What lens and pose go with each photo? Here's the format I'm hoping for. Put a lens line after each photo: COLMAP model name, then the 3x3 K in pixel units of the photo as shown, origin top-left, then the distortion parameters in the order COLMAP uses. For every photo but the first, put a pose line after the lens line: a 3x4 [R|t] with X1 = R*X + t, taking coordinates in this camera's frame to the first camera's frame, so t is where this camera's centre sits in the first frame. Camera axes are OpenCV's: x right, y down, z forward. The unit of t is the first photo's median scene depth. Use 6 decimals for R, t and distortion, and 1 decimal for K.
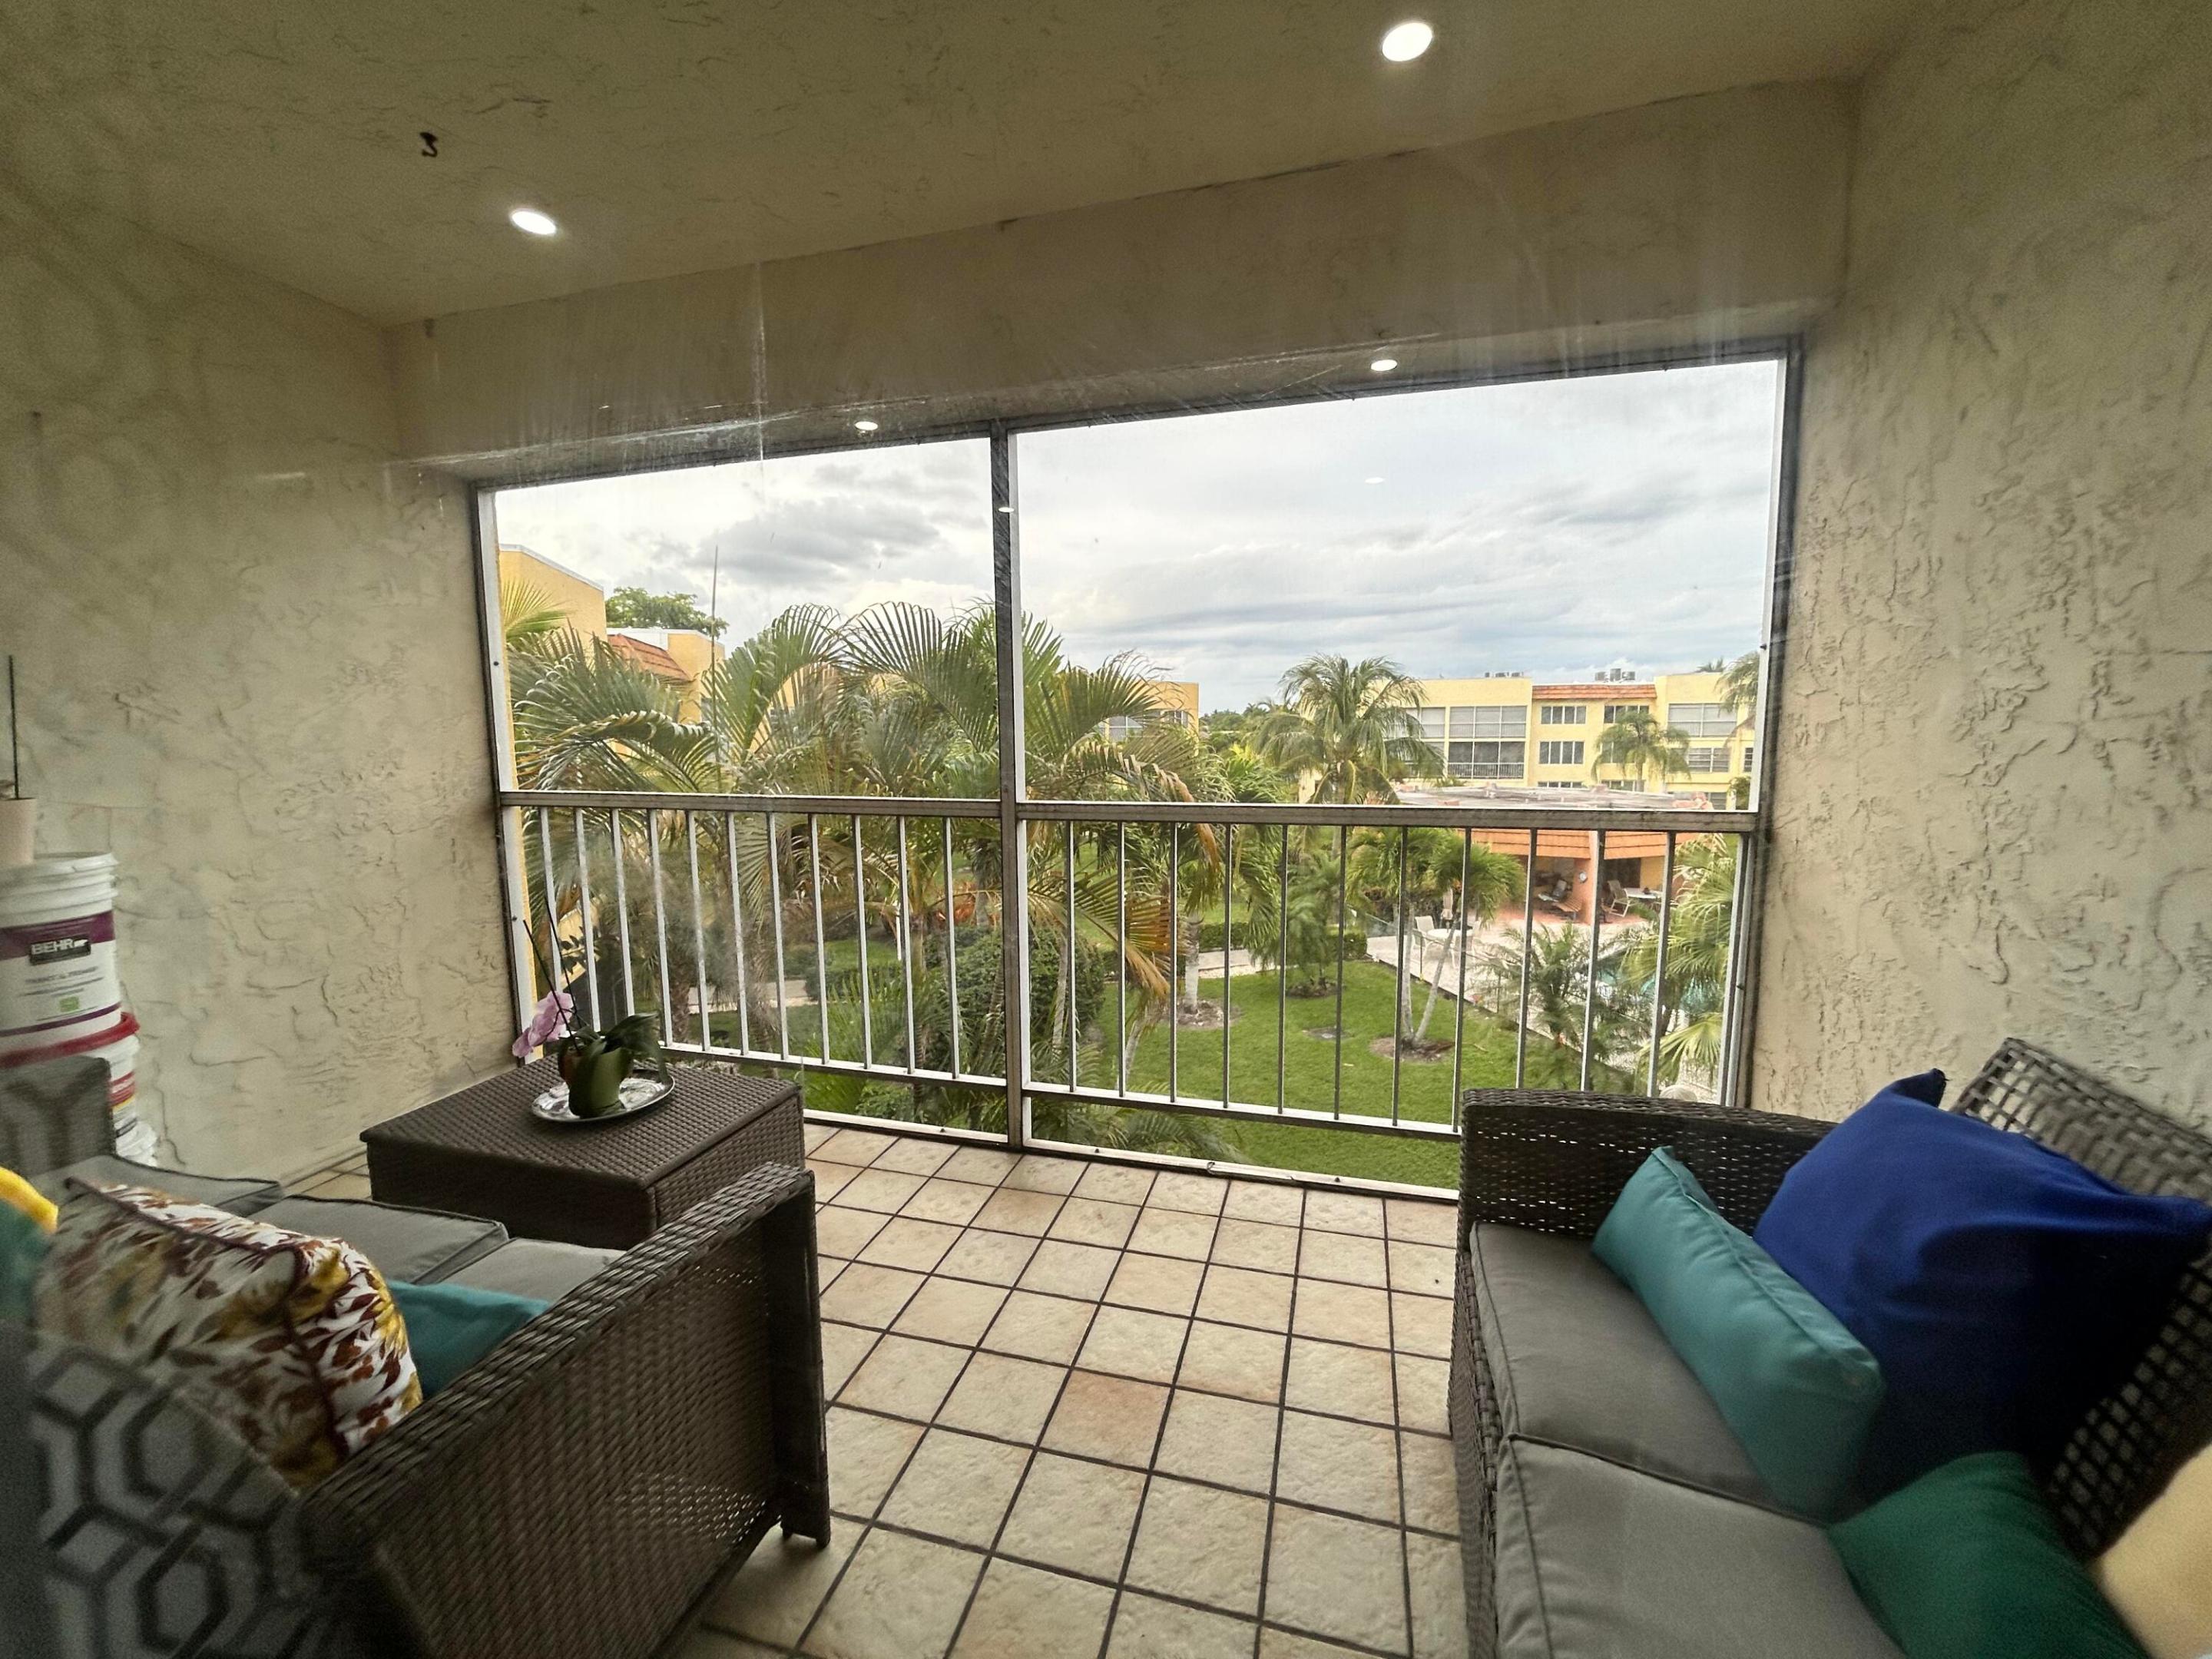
lens RADIAL K [[884.5, 0, 1112.5], [0, 884.5, 832.1], [0, 0, 1]] dist [-0.008113, -0.000035]
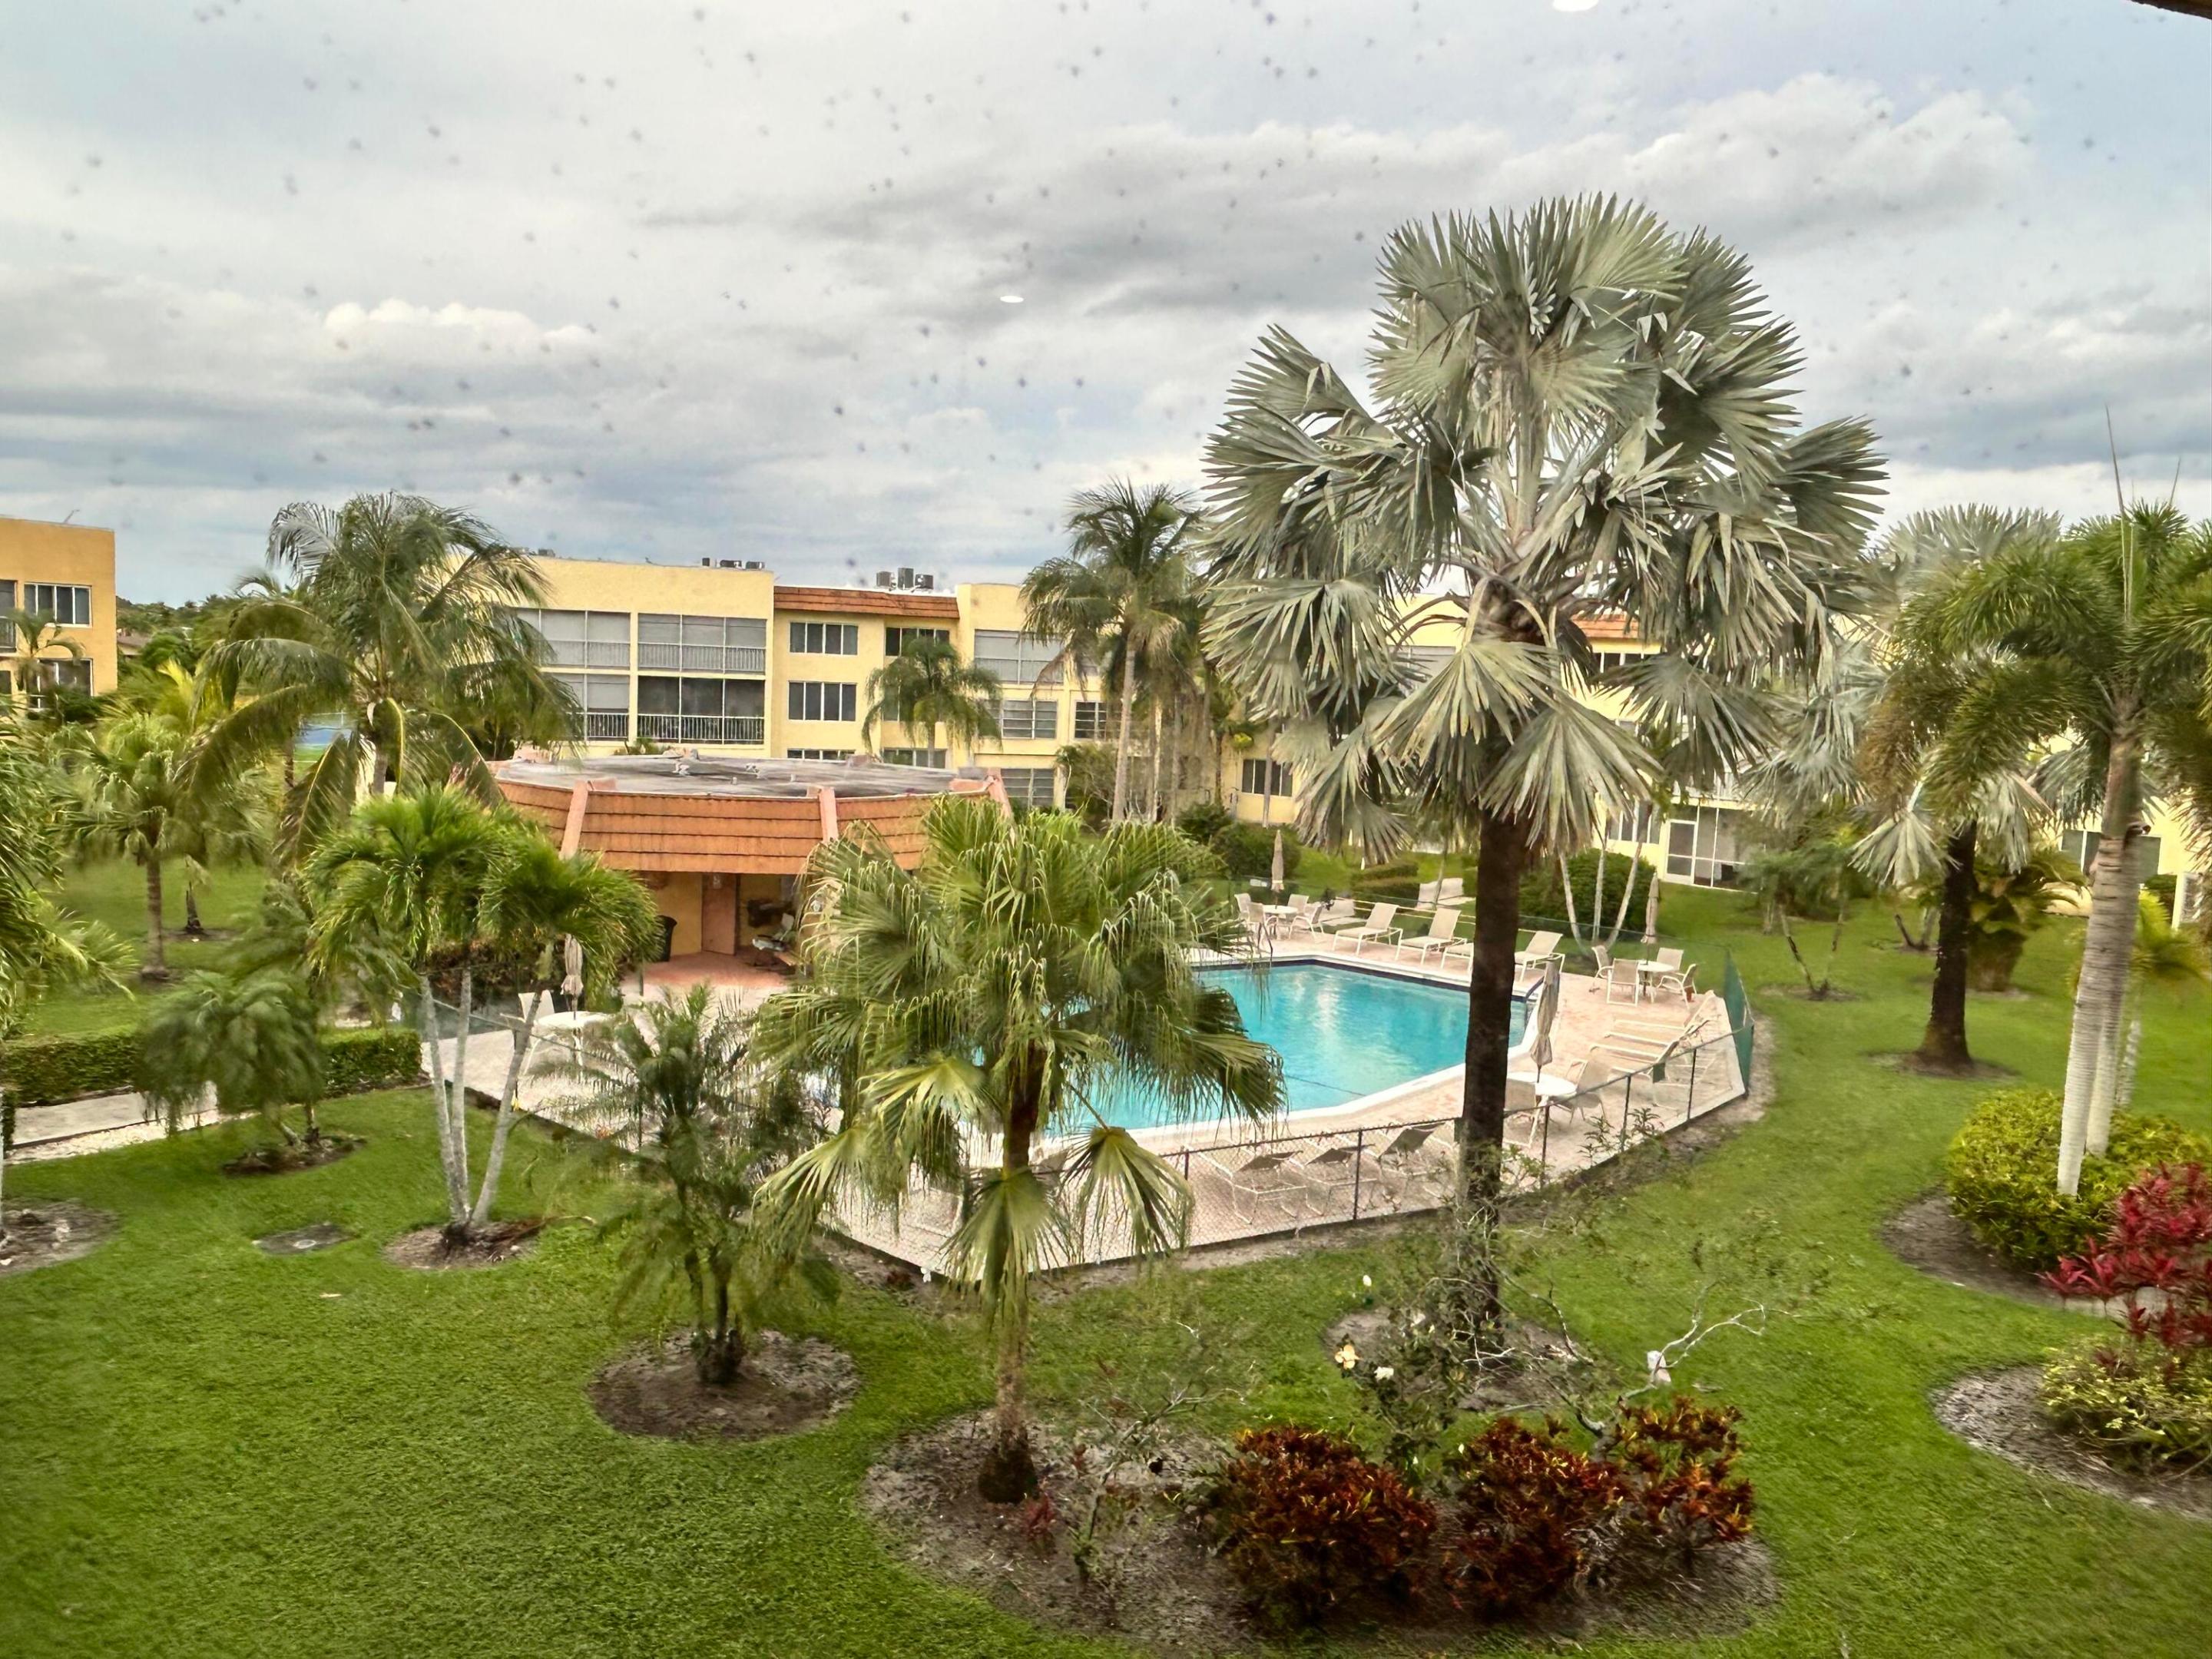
lens RADIAL K [[1629.8, 0, 1108.0], [0, 1629.8, 829.2], [0, 0, 1]] dist [0.002585, -0.001417]
pose [[0.820305, -0.015463, 0.571718, 0.073963], [0.020701, 0.999782, -0.002661, 0.005832], [-0.571552, 0.014018, 0.820446, -0.019805]]
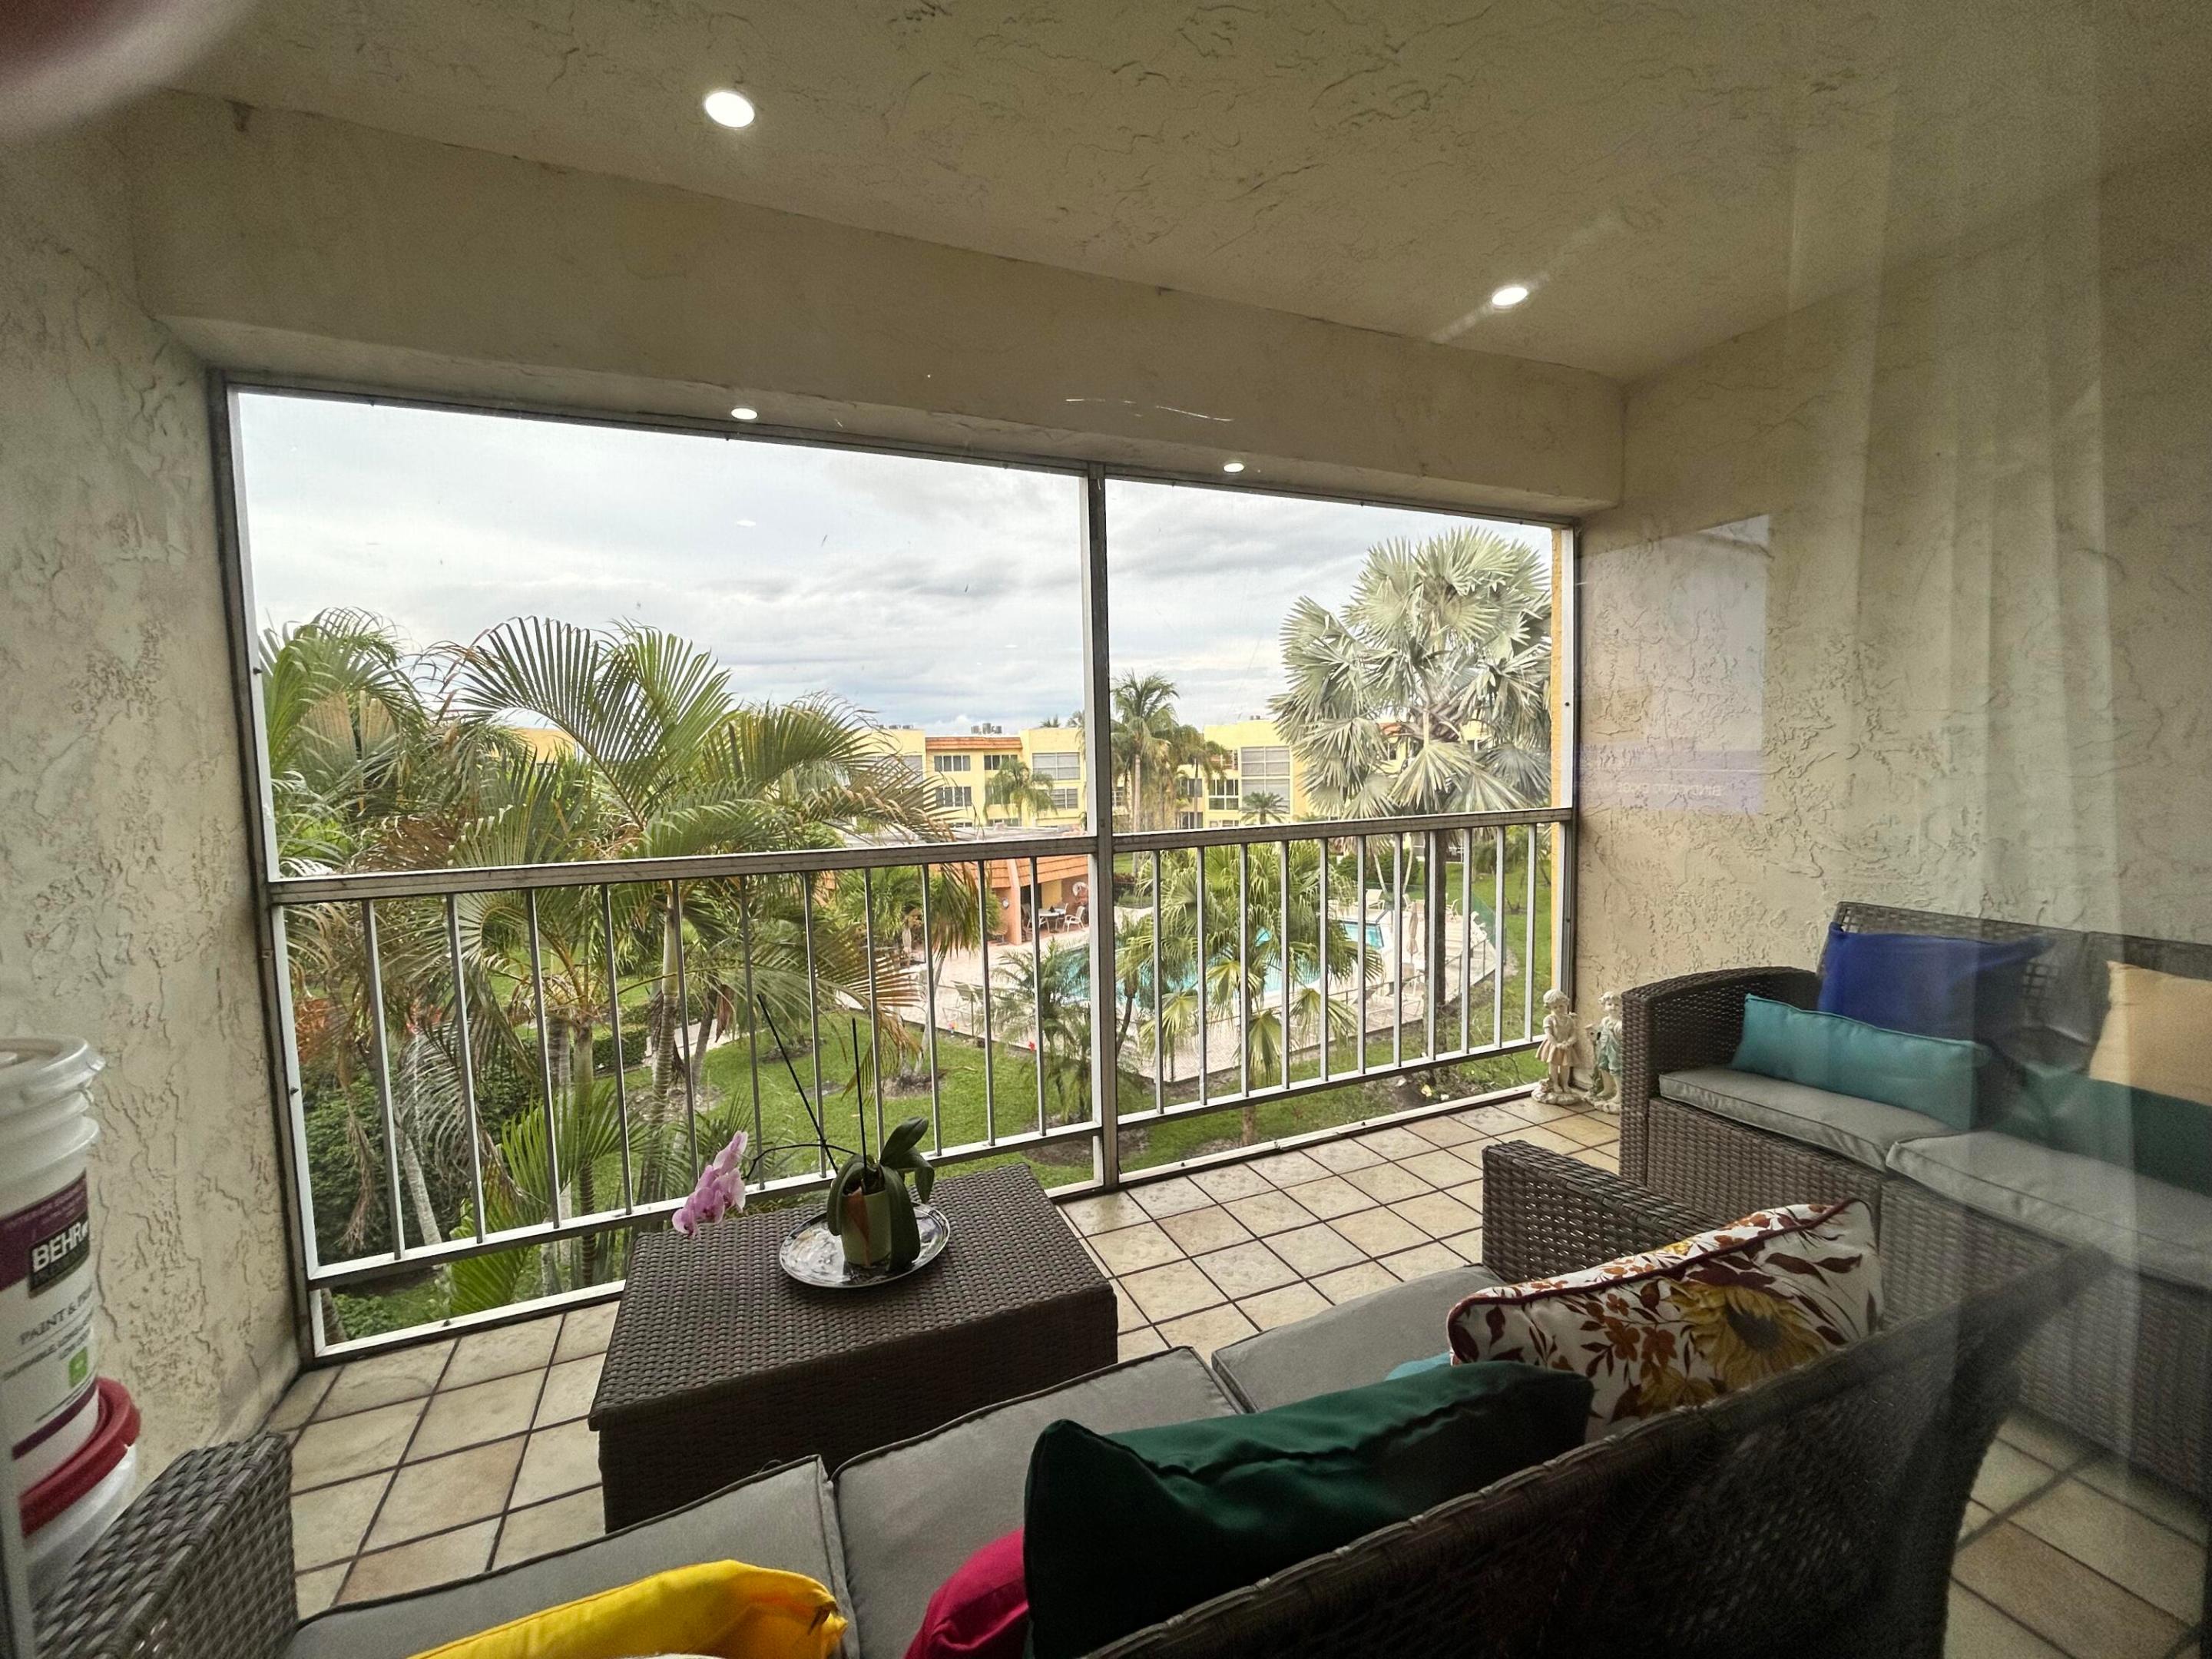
lens RADIAL K [[884.5, 0, 1092.7], [0, 884.5, 834.1], [0, 0, 1]] dist [-0.008113, -0.000035]
pose [[0.788003, -0.060067, 0.612735, -0.083071], [0.093712, 0.995335, -0.022943, -0.001700], [-0.608498, 0.075500, 0.789956, 0.024196]]
